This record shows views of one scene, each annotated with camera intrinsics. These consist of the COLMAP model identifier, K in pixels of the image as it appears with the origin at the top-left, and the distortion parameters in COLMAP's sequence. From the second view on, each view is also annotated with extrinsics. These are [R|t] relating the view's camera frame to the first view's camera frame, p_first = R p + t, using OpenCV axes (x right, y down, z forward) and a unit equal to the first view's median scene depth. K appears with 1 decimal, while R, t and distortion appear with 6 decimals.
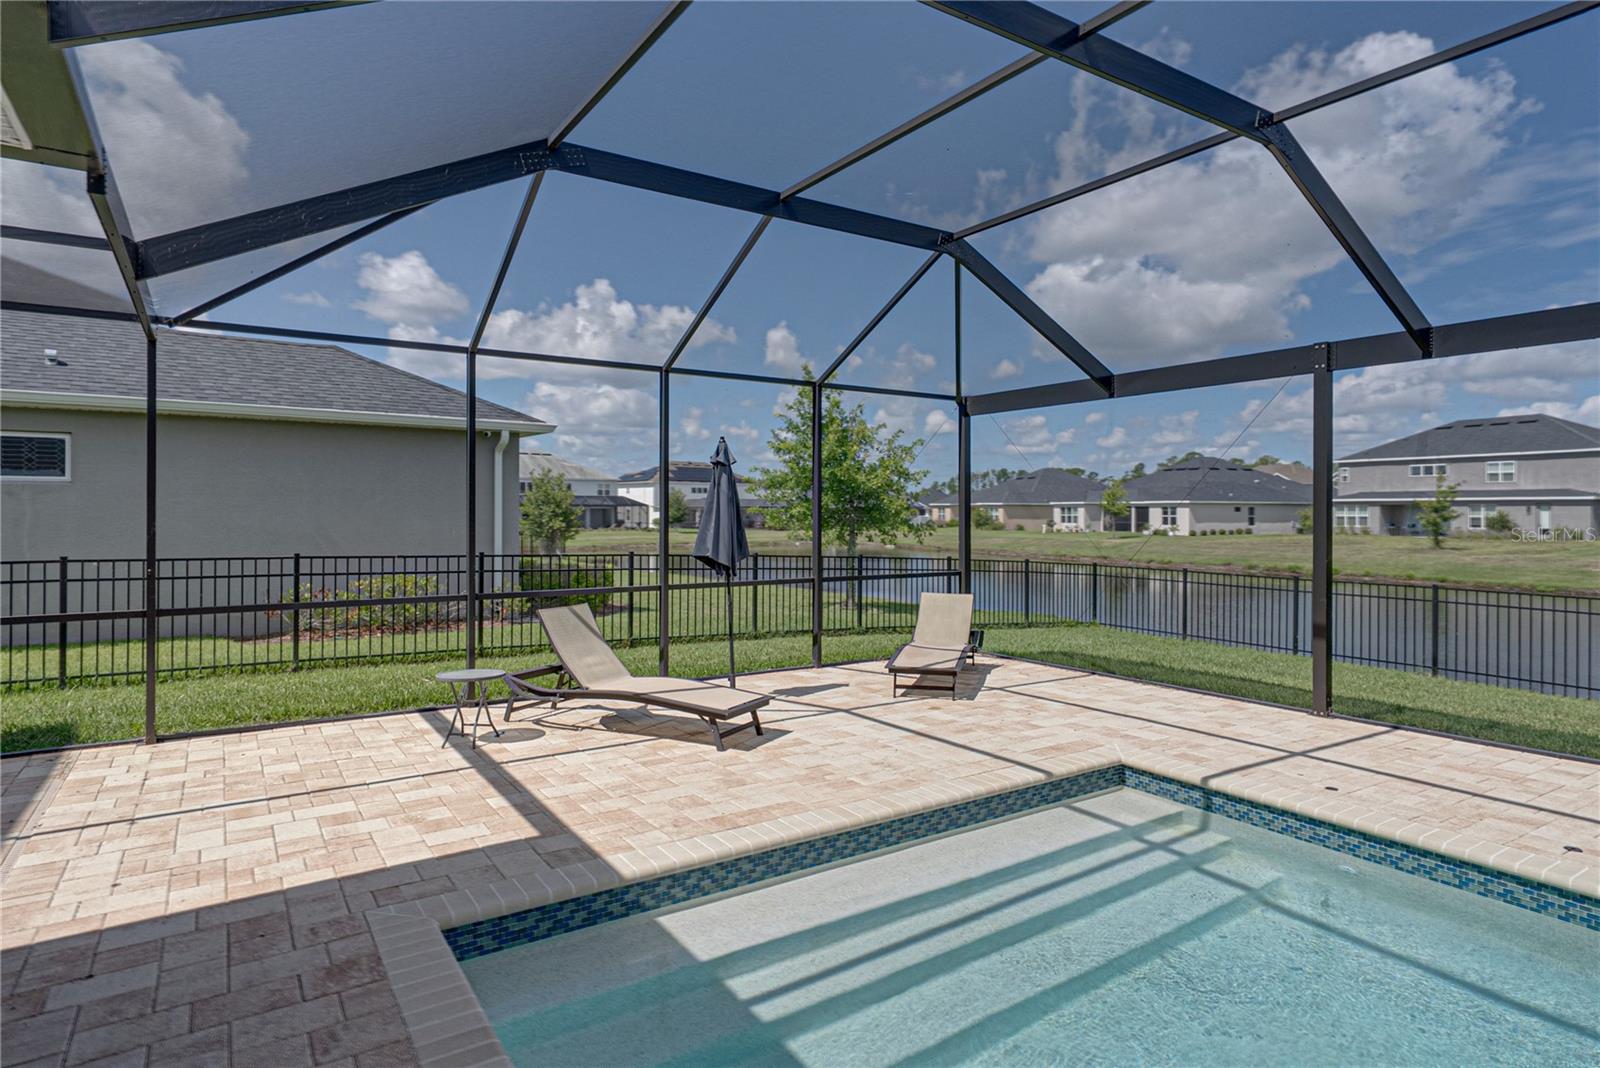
lens RADIAL K [[896.6, 0, 807.6], [0, 896.6, 509.7], [0, 0, 1]] dist [0.003822, -0.000310]
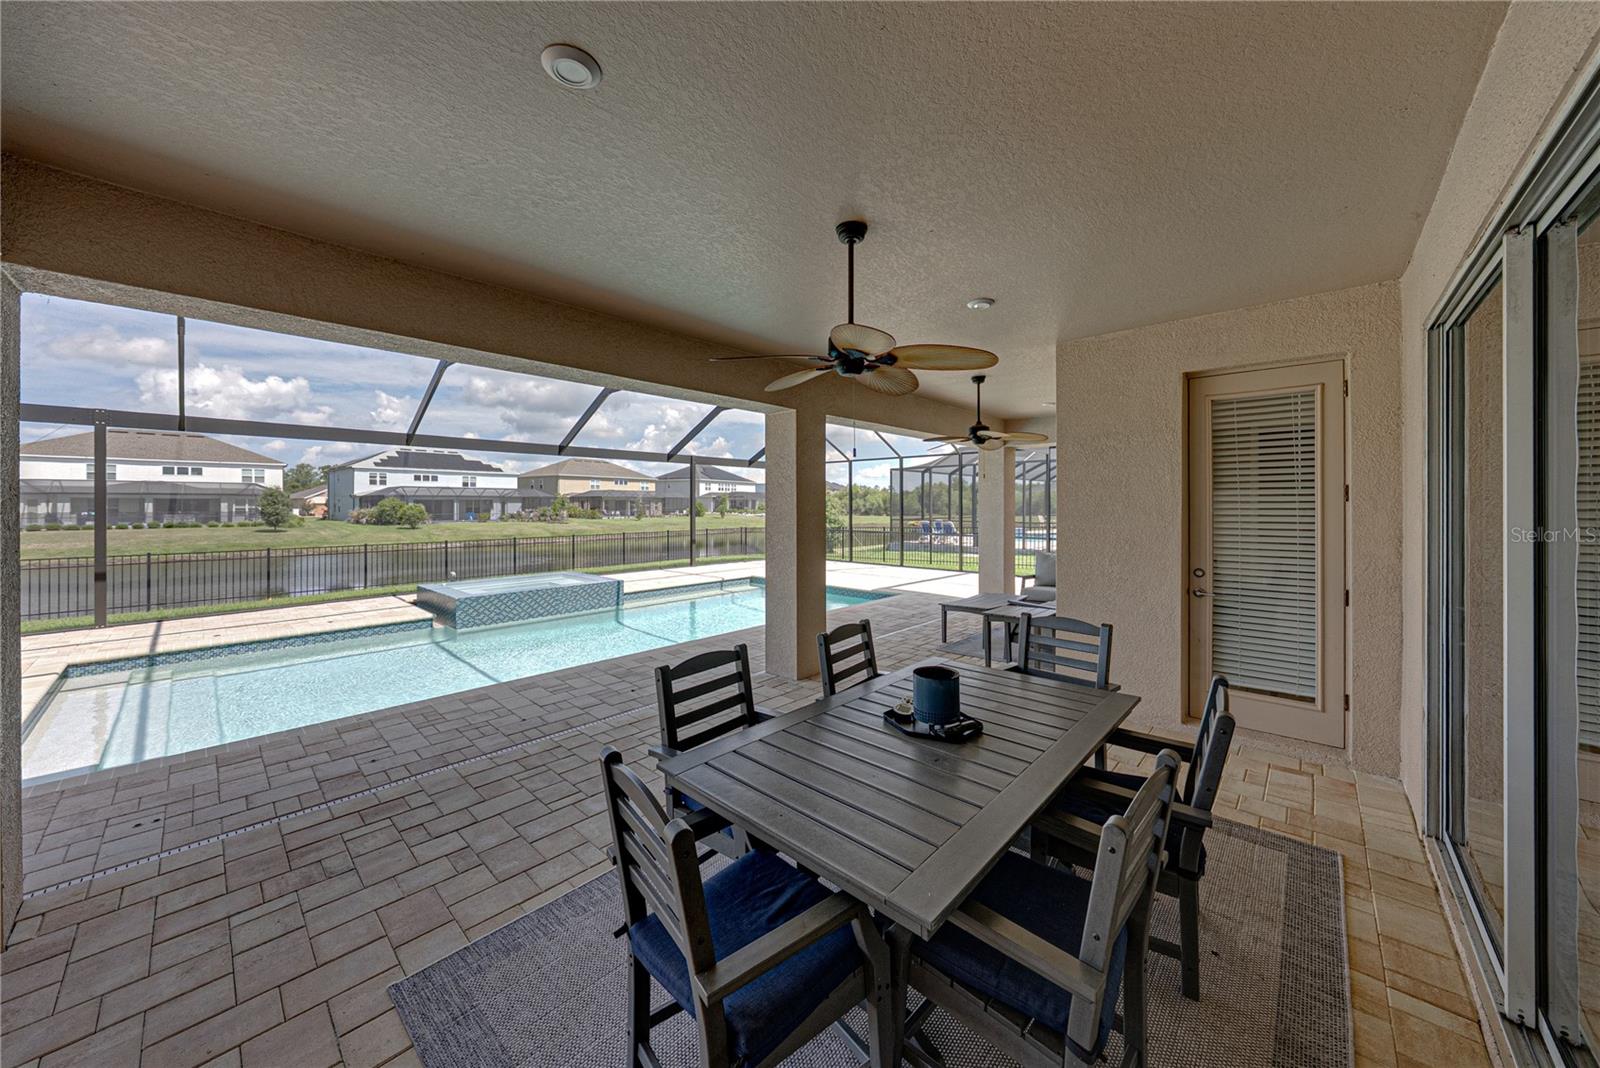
lens RADIAL K [[555.8, 0, 803.6], [0, 555.8, 503.3], [0, 0, 1]] dist [-0.001170, -0.000551]
pose [[-0.241157, 0.000058, 0.970486, -0.325591], [-0.000761, 1.000000, -0.000249, -0.003650], [-0.970486, -0.000799, -0.241157, -0.018804]]
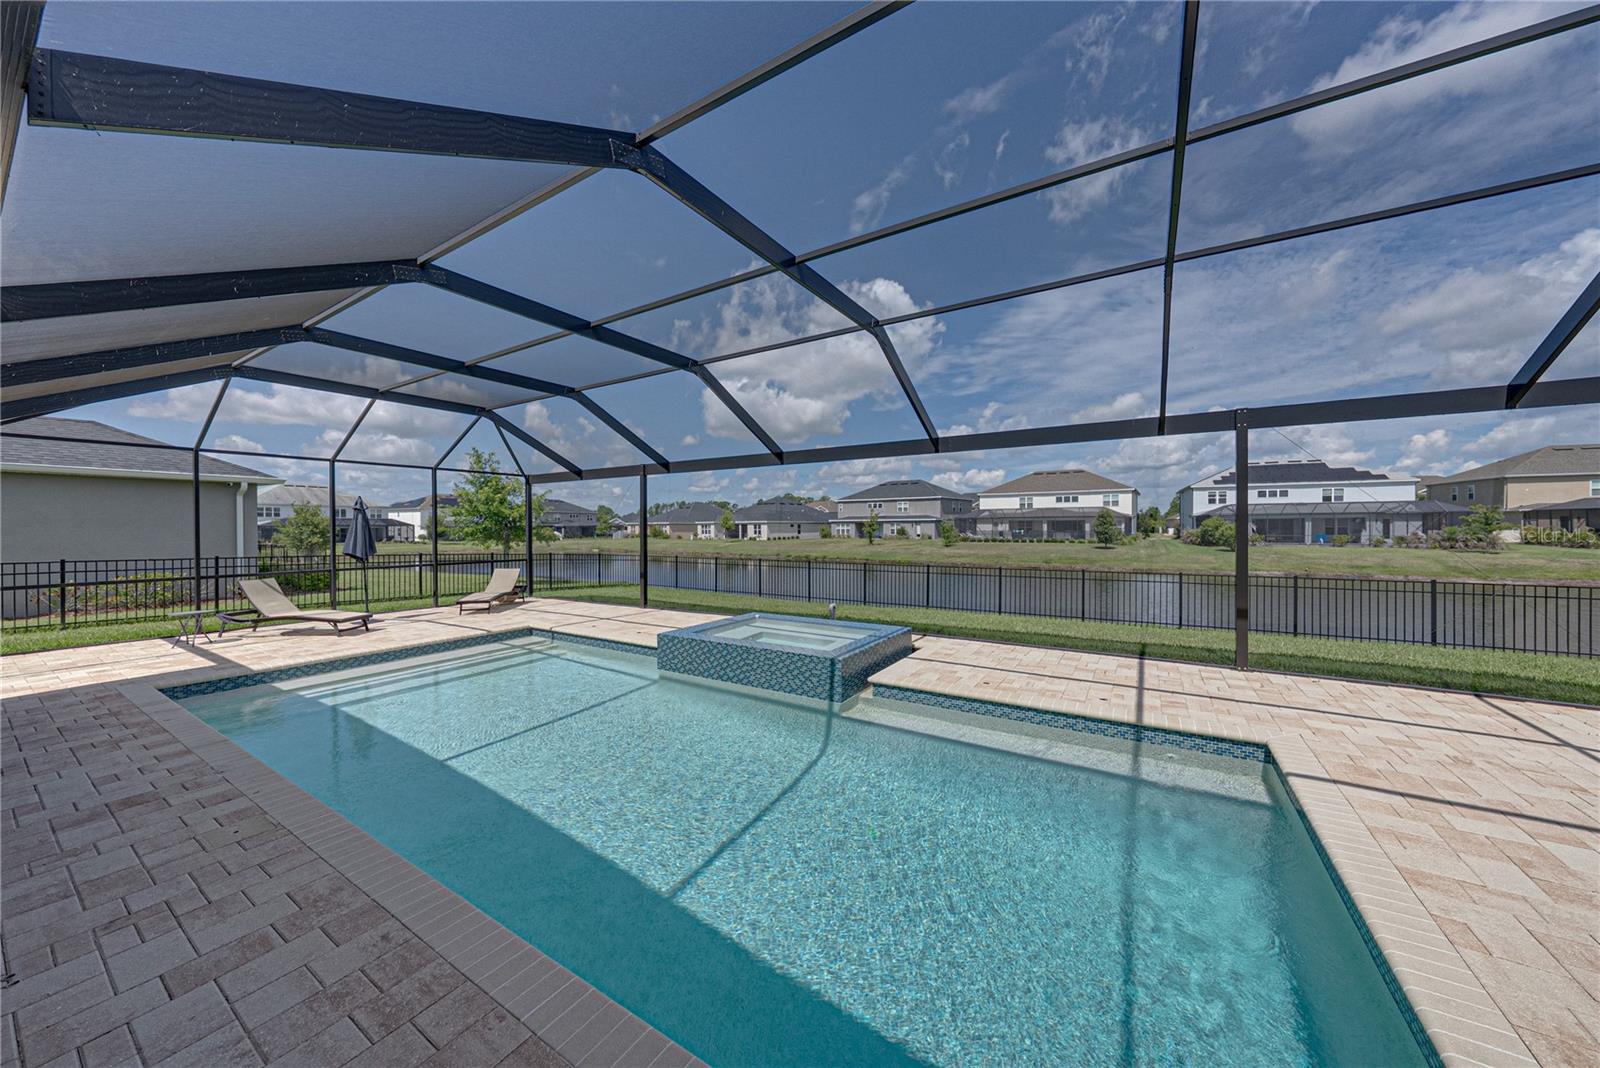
lens RADIAL K [[549.2, 0, 806.8], [0, 549.2, 525.8], [0, 0, 1]] dist [-0.002746, -0.000314]
pose [[0.909245, -0.005976, 0.416218, 0.143522], [0.006243, 0.999980, 0.000720, -0.002987], [-0.416214, 0.001944, 0.909265, -0.271919]]
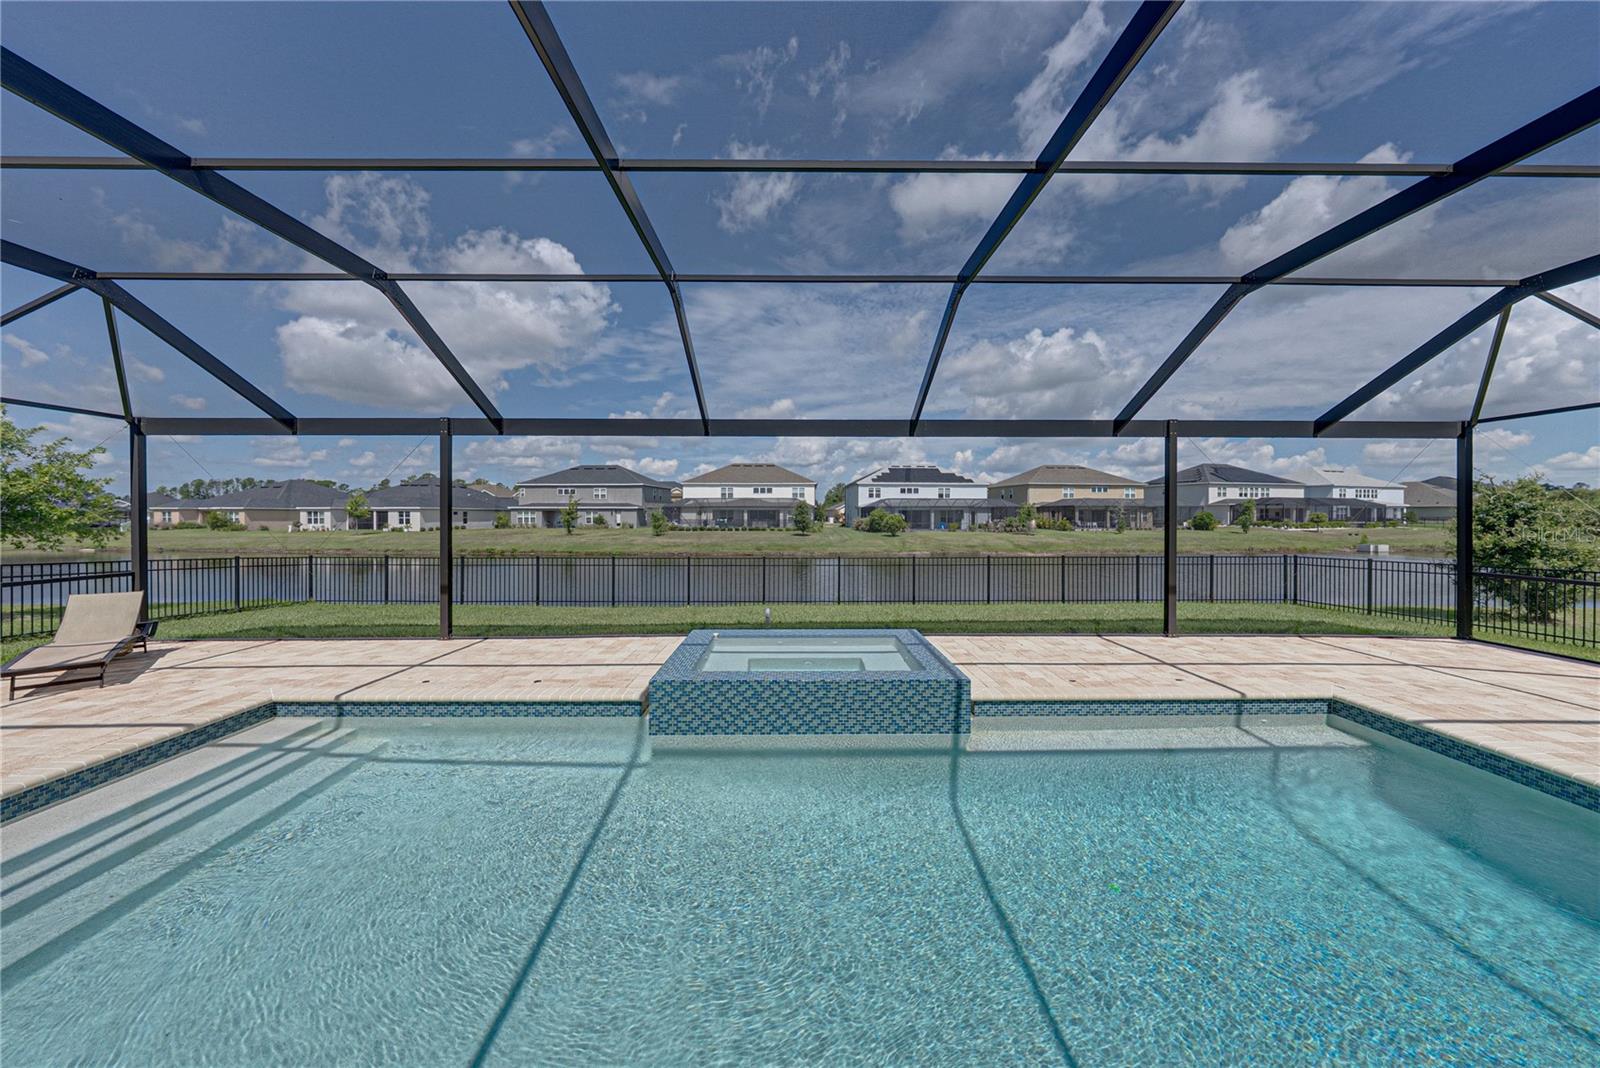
lens RADIAL K [[556.0, 0, 803.8], [0, 556.0, 519.7], [0, 0, 1]] dist [-0.000795, 0.000039]
pose [[0.542300, -0.009551, 0.840131, 0.025880], [-0.000729, 0.999930, 0.011837, -0.003544], [-0.840185, -0.007031, 0.542255, -0.054859]]
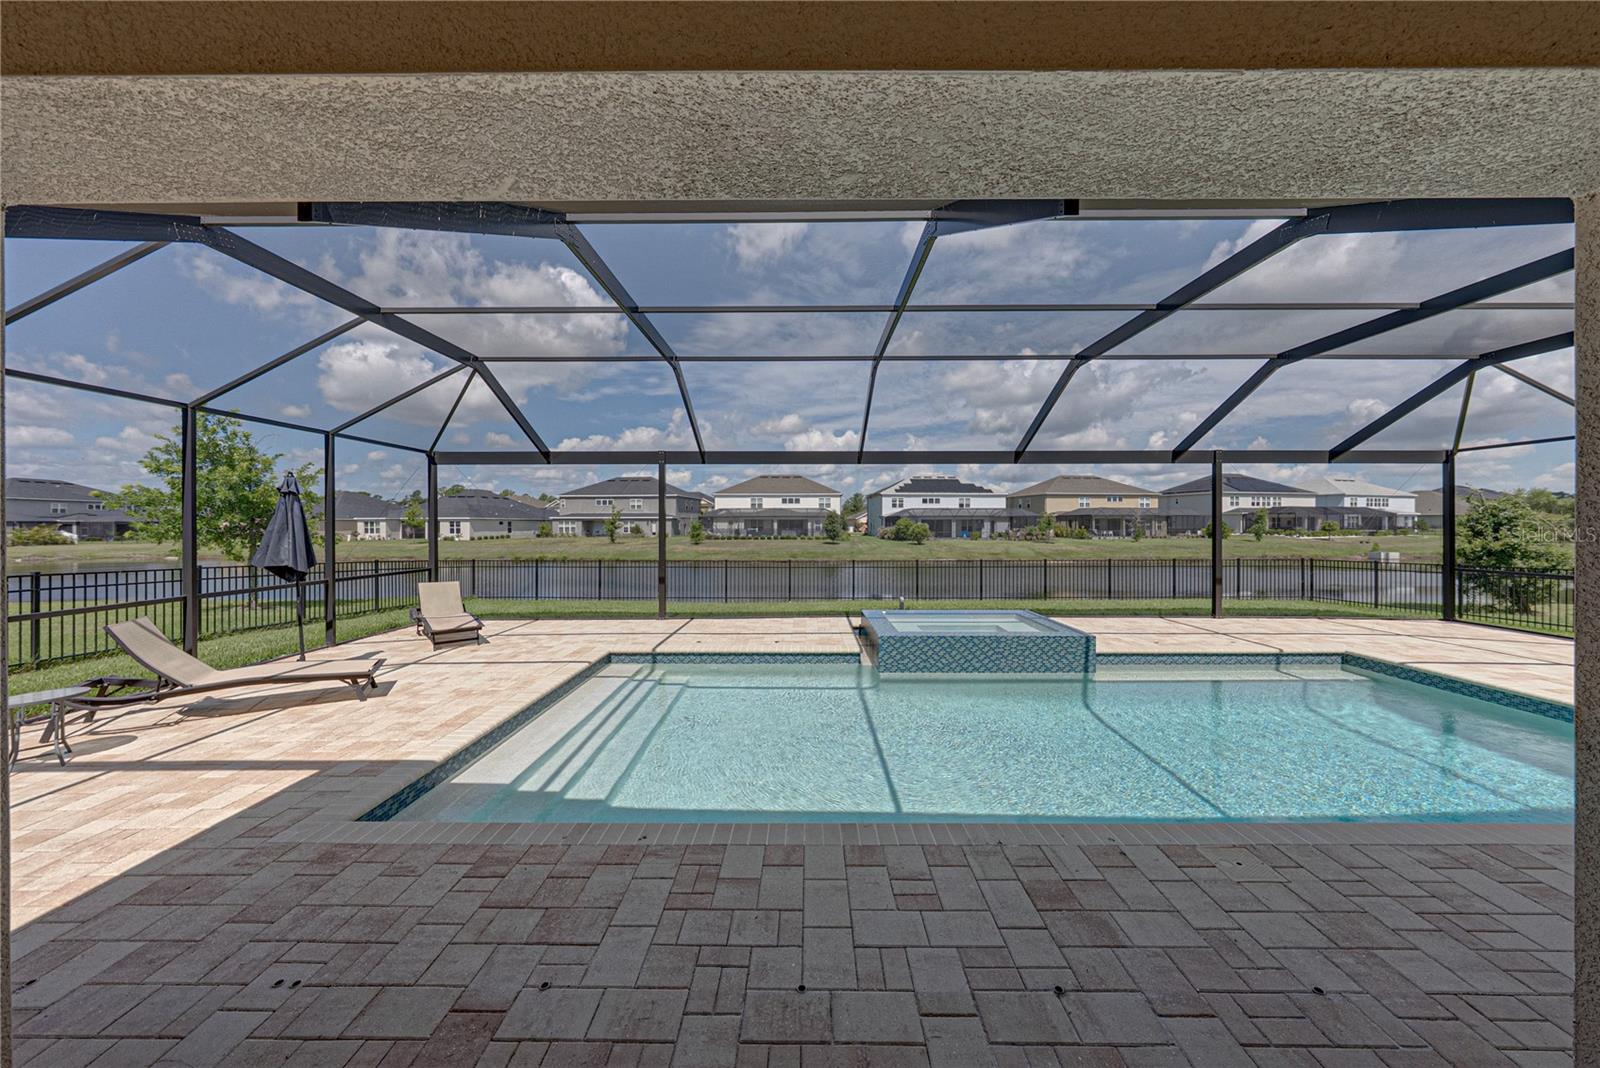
lens RADIAL K [[545.7, 0, 806.6], [0, 545.7, 526.3], [0, 0, 1]] dist [-0.001013, 0.000130]
pose [[0.556866, -0.006394, 0.830577, -0.147805], [0.001088, 0.999975, 0.006968, -0.004424], [-0.830601, -0.002976, 0.556860, -0.021796]]
